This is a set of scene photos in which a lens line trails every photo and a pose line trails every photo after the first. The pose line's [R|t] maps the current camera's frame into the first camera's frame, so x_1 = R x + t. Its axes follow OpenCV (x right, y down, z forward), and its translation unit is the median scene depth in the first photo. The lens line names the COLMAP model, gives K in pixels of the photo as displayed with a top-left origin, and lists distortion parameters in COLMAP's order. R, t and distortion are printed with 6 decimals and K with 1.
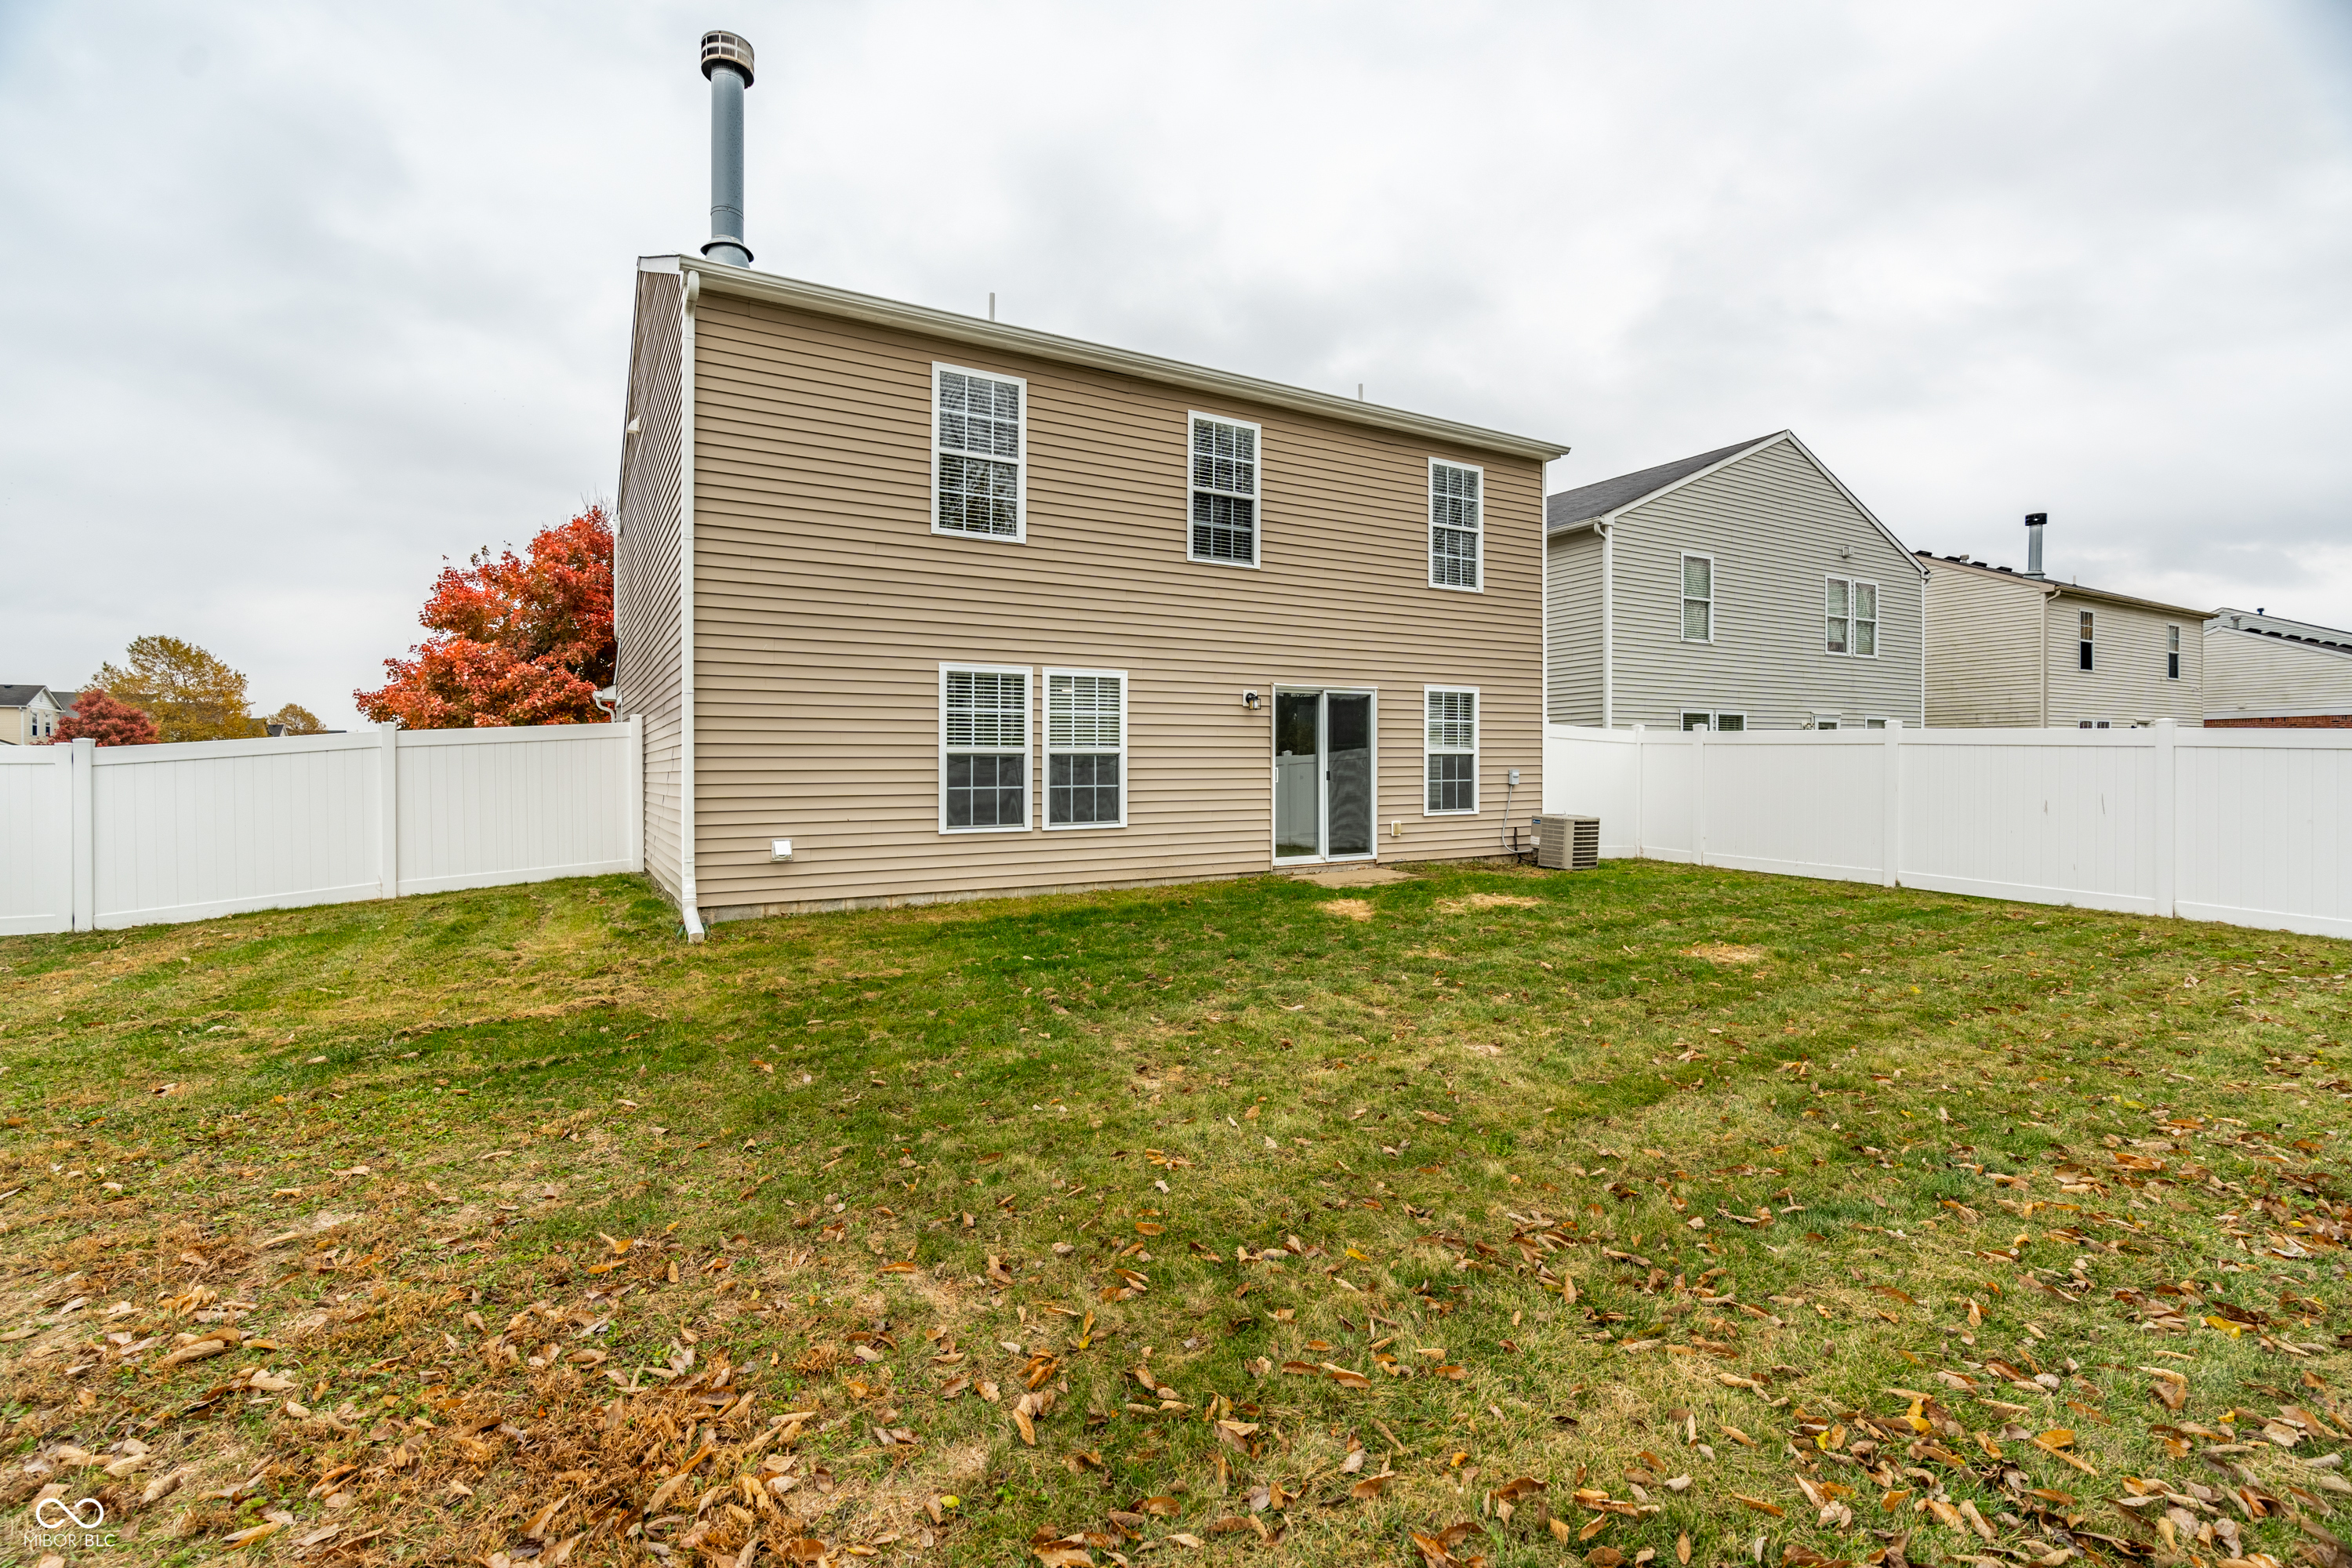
lens RADIAL K [[1034.8, 0, 1105.1], [0, 1034.8, 767.8], [0, 0, 1]] dist [-0.000688, -0.000105]
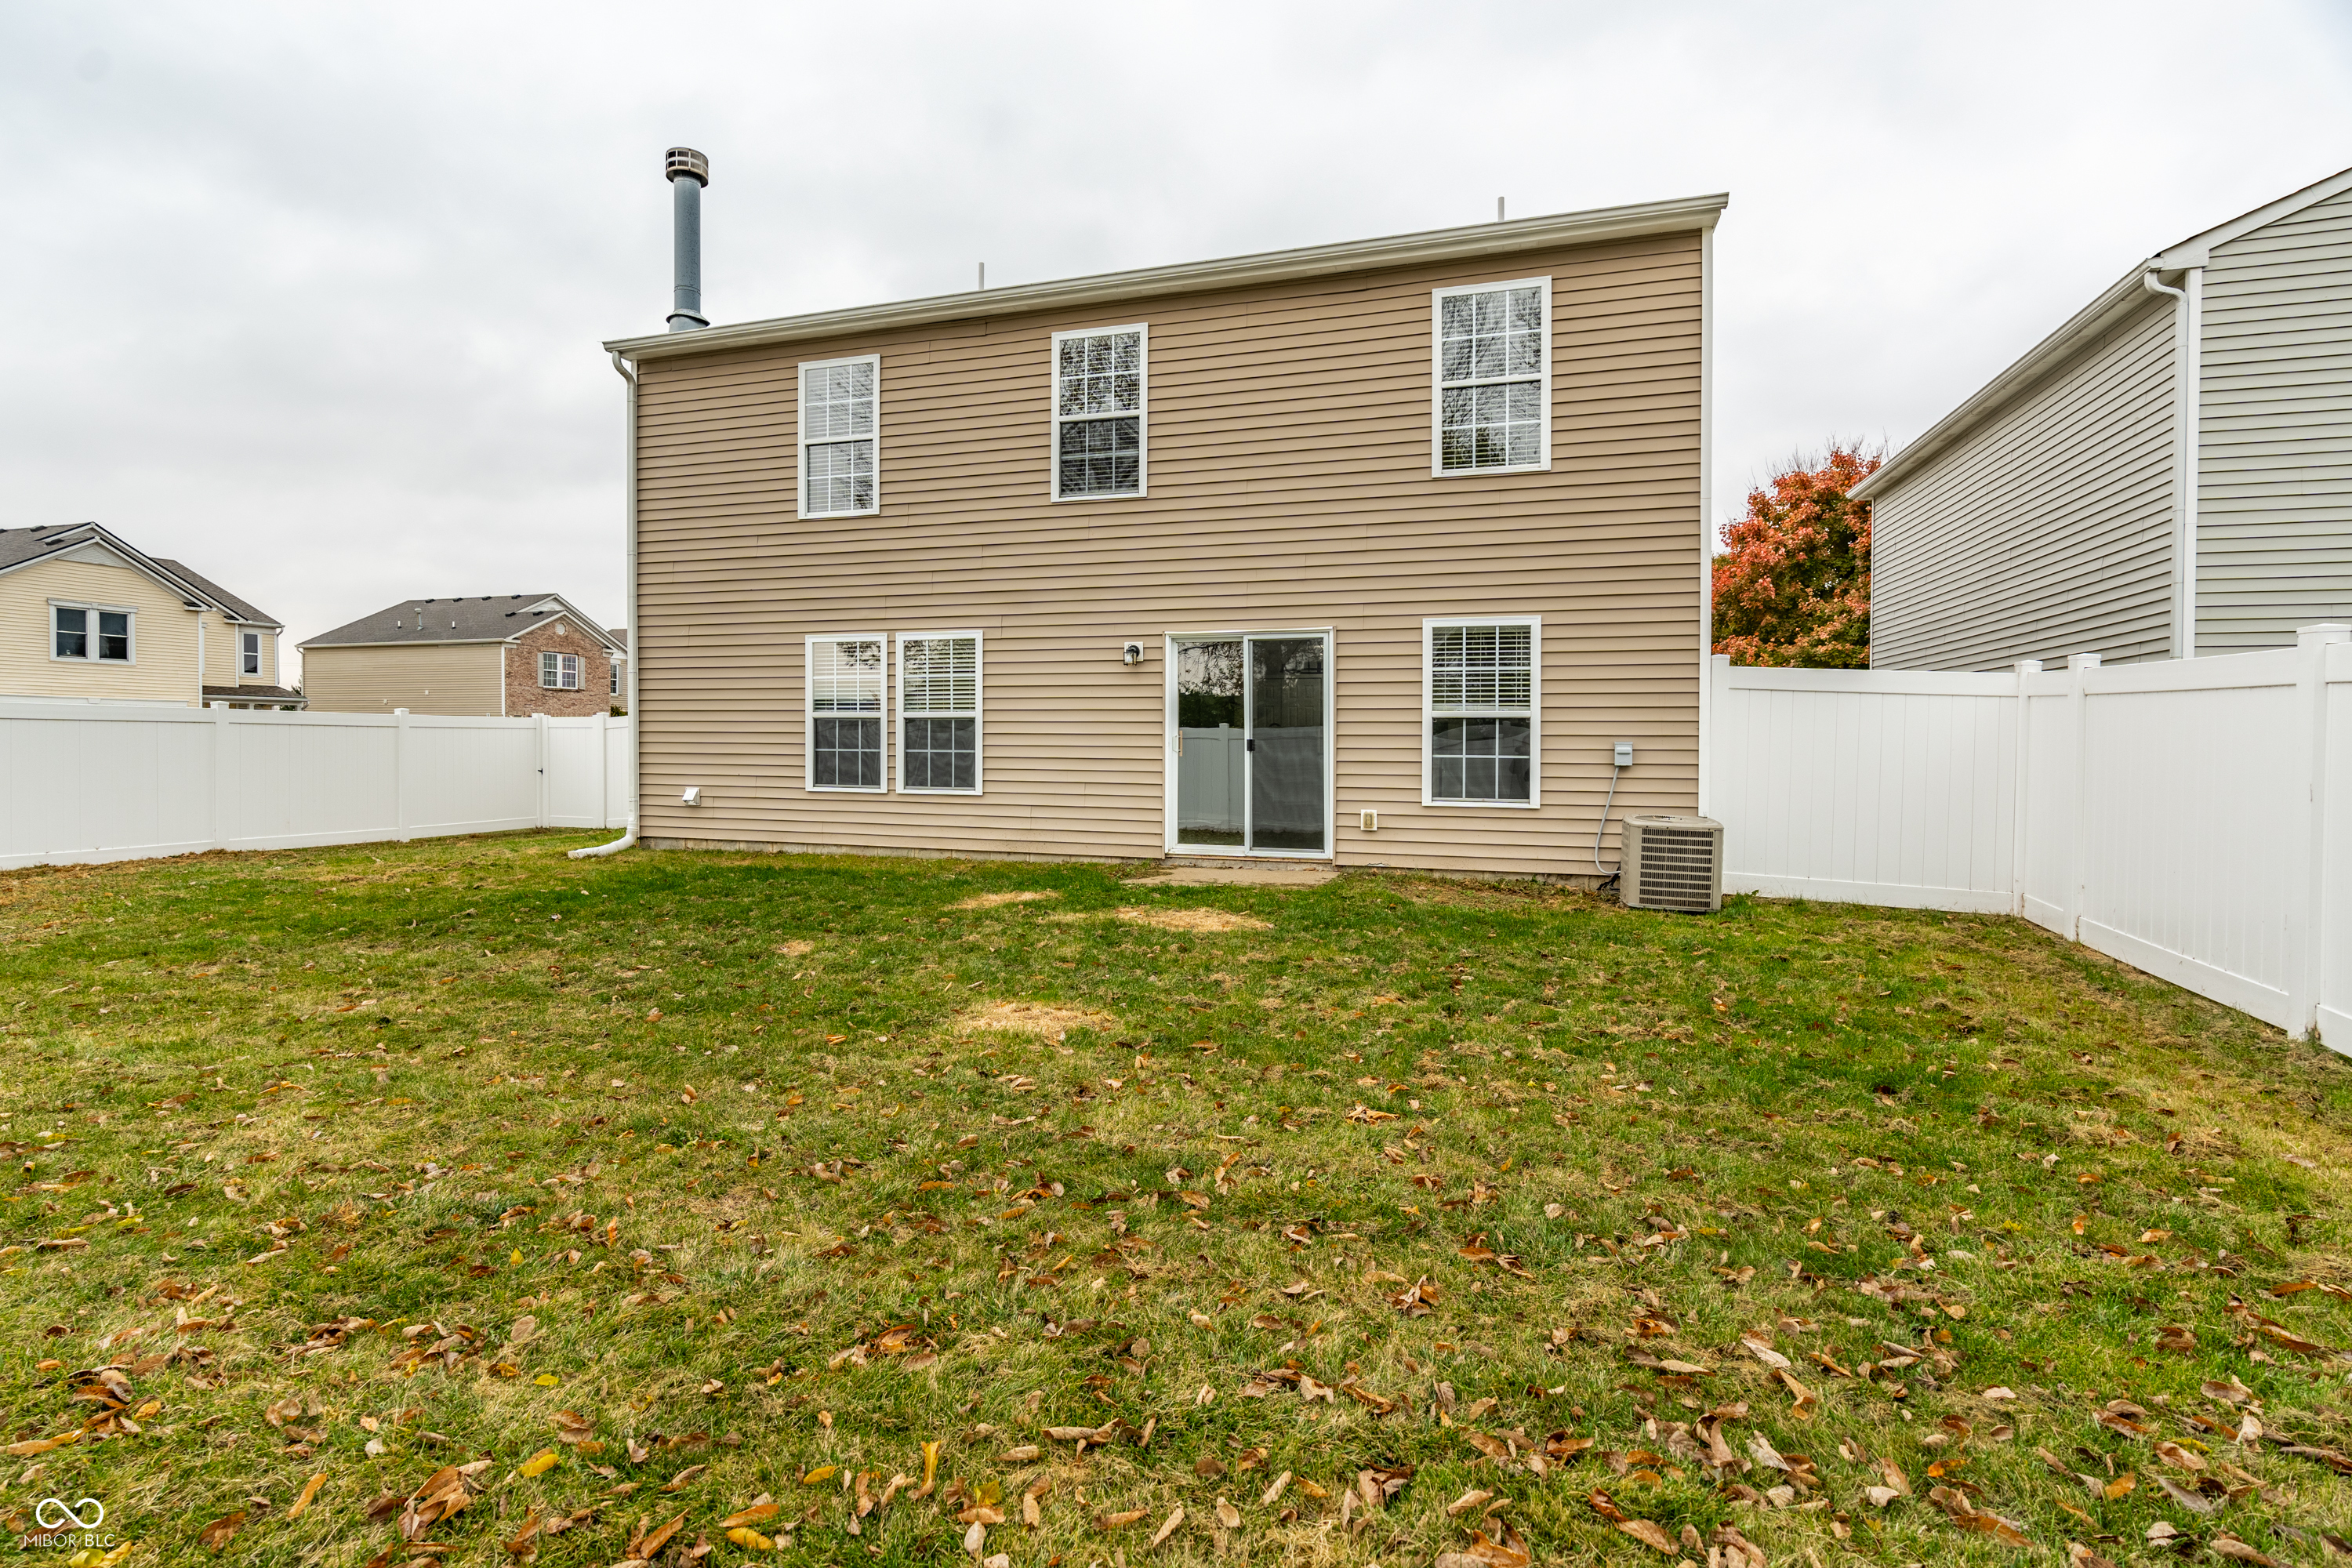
lens RADIAL K [[1054.6, 0, 1200.3], [0, 1054.6, 743.4], [0, 0, 1]] dist [-0.002391, -0.000246]
pose [[0.700155, 0.015778, -0.713817, 0.808860], [-0.008288, 0.999868, 0.013971, -0.005019], [0.713943, -0.003866, 0.700193, 0.442578]]
